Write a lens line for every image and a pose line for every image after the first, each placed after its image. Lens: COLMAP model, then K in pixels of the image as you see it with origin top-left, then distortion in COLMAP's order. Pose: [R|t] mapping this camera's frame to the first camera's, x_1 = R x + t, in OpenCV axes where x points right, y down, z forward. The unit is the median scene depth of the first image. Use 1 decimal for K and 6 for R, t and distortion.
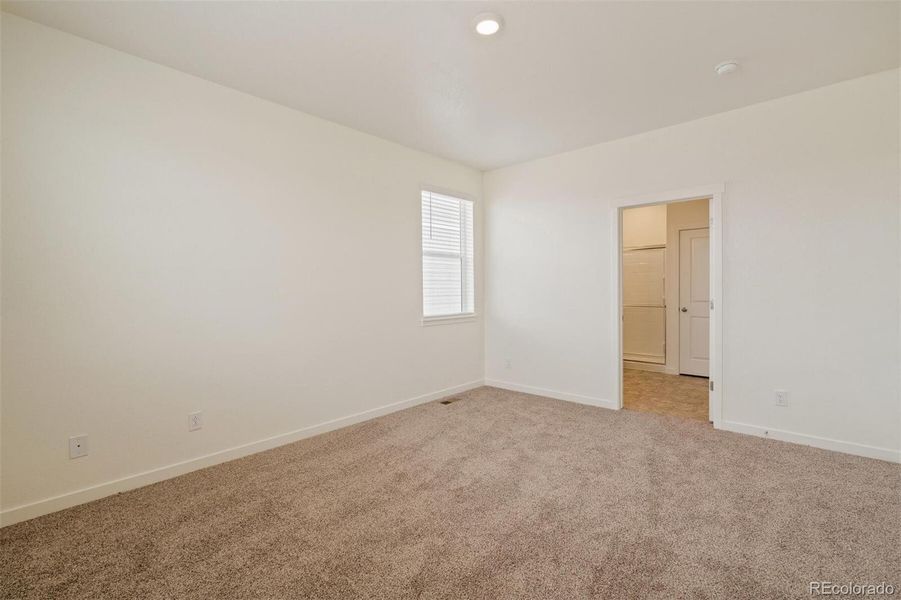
lens RADIAL K [[402.0, 0, 446.9], [0, 402.0, 300.0], [0, 0, 1]] dist [-0.003169, 0.000030]
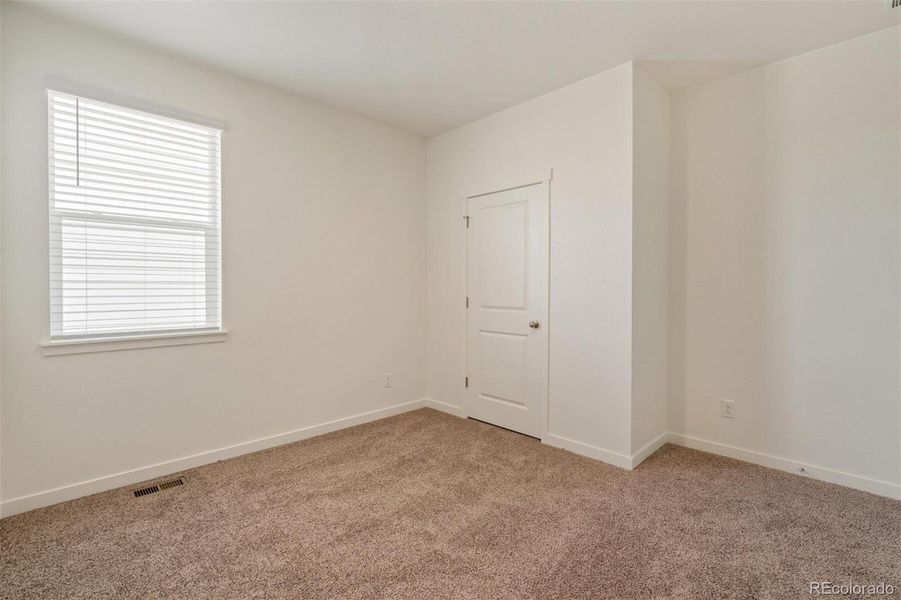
lens RADIAL K [[405.6, 0, 448.7], [0, 405.6, 296.8], [0, 0, 1]] dist [-0.003967, 0.000400]
pose [[0.997812, 0.015426, -0.064286, 0.424160], [-0.015384, 0.999881, 0.001153, -0.015814], [0.064296, -0.000161, 0.997931, 0.457136]]
